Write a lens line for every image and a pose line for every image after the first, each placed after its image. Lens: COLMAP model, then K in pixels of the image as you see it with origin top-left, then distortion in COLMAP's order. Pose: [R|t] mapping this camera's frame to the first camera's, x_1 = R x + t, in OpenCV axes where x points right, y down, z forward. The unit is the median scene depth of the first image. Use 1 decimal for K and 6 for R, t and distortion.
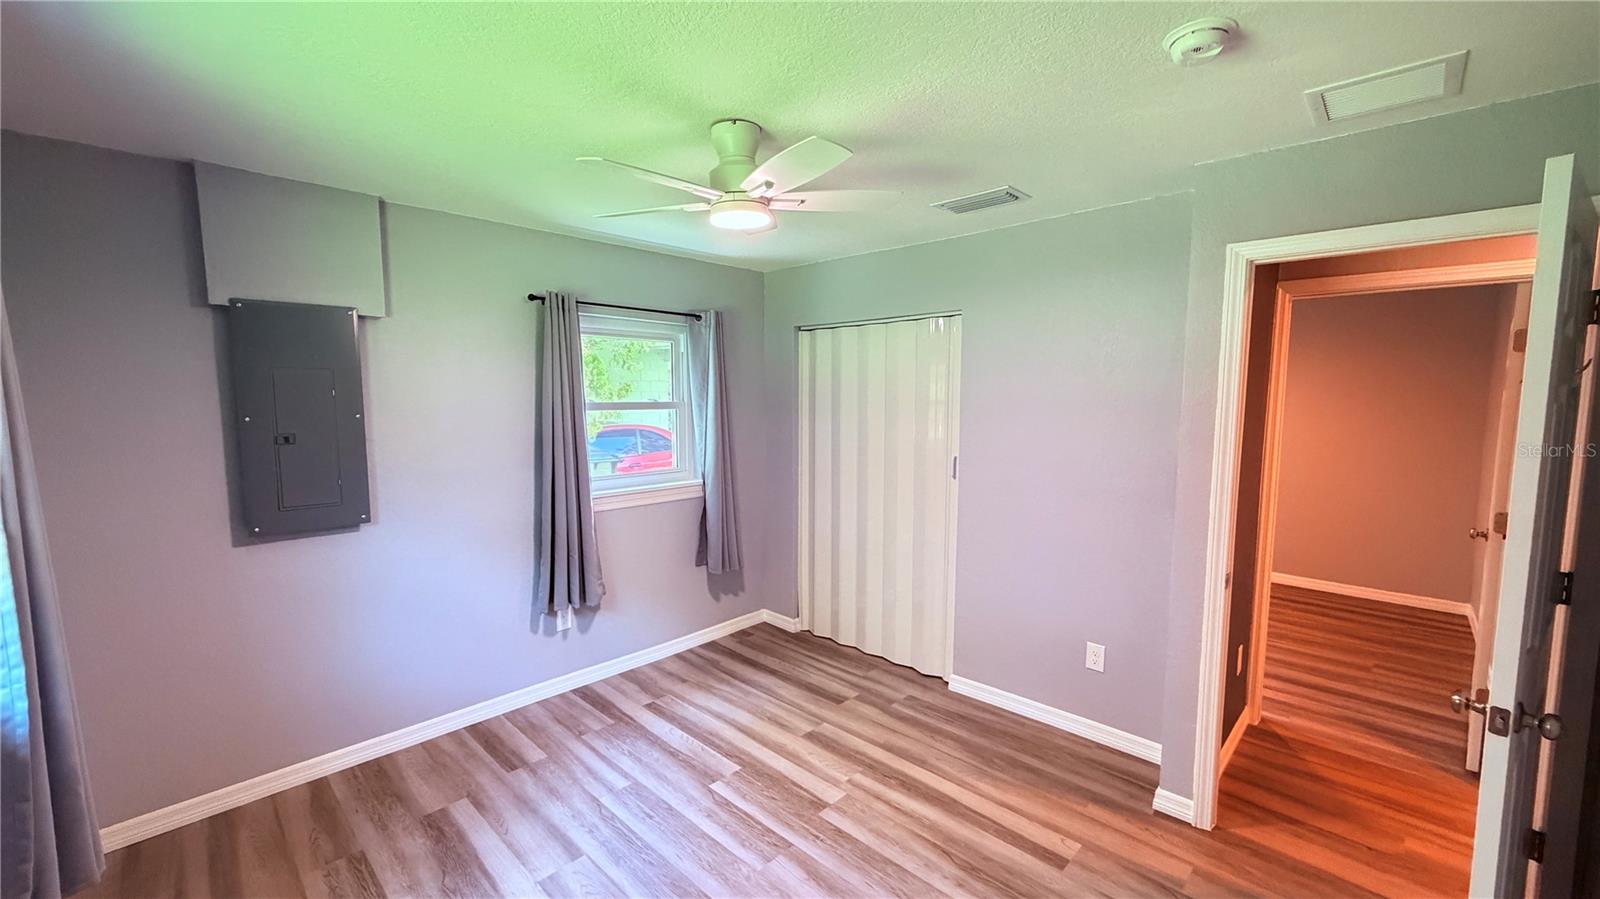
lens RADIAL K [[636.9, 0, 792.4], [0, 636.9, 451.4], [0, 0, 1]] dist [-0.001369, -0.000081]
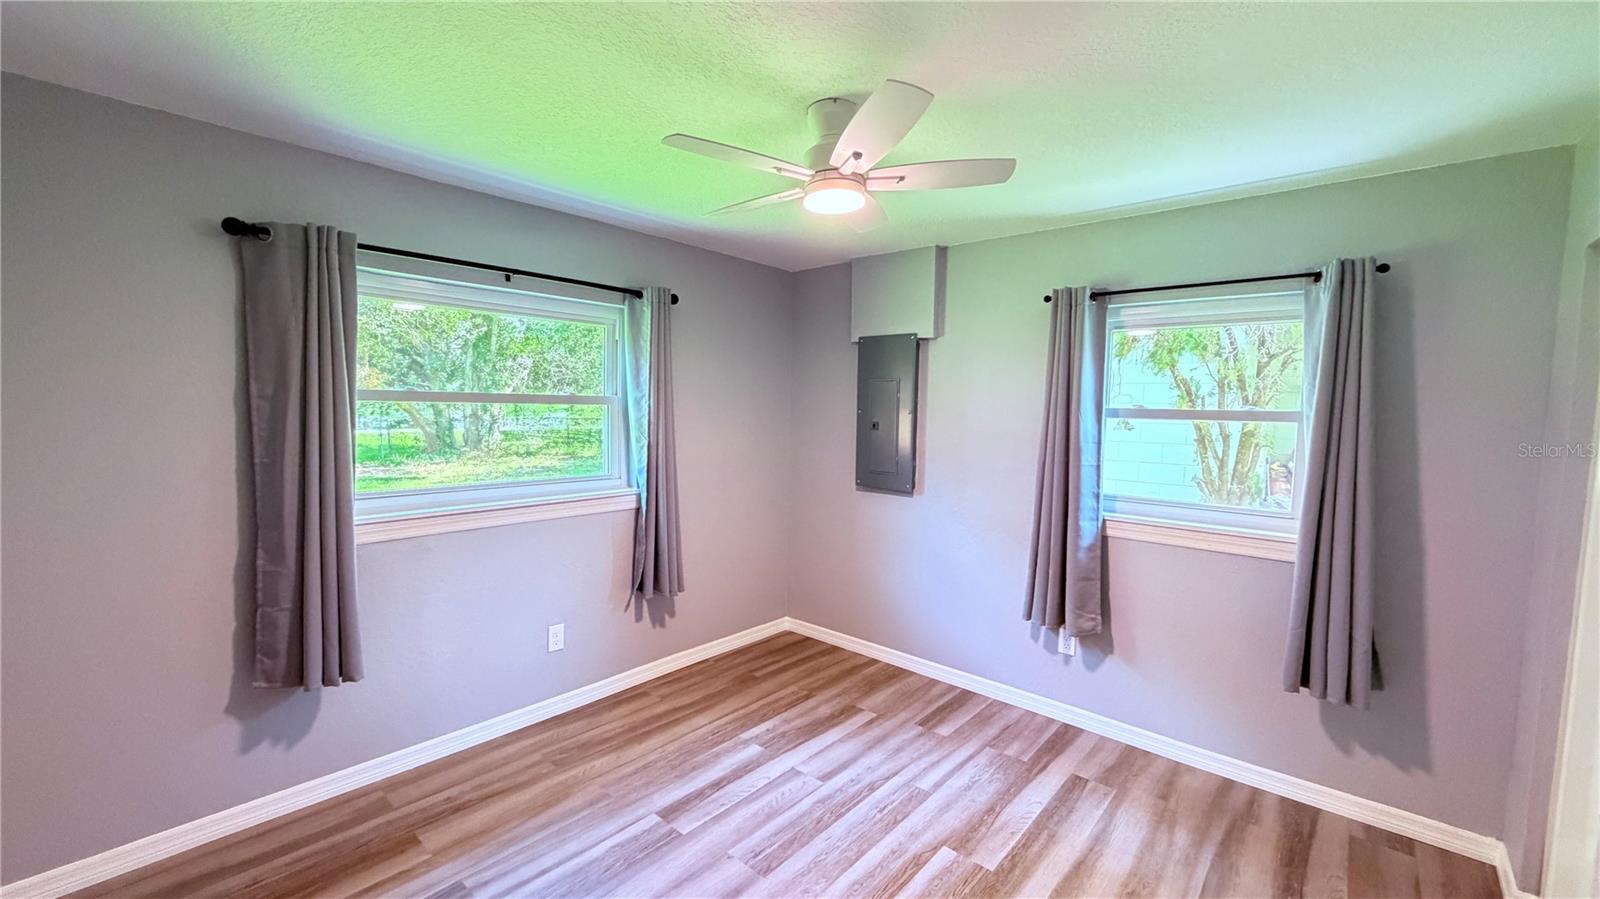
lens RADIAL K [[631.6, 0, 794.5], [0, 631.6, 448.4], [0, 0, 1]] dist [0.000617, 0.000053]
pose [[0.047608, 0.068876, -0.996489, 0.599169], [-0.109581, 0.991958, 0.063328, -0.034258], [0.992837, 0.106181, 0.054773, 0.621575]]
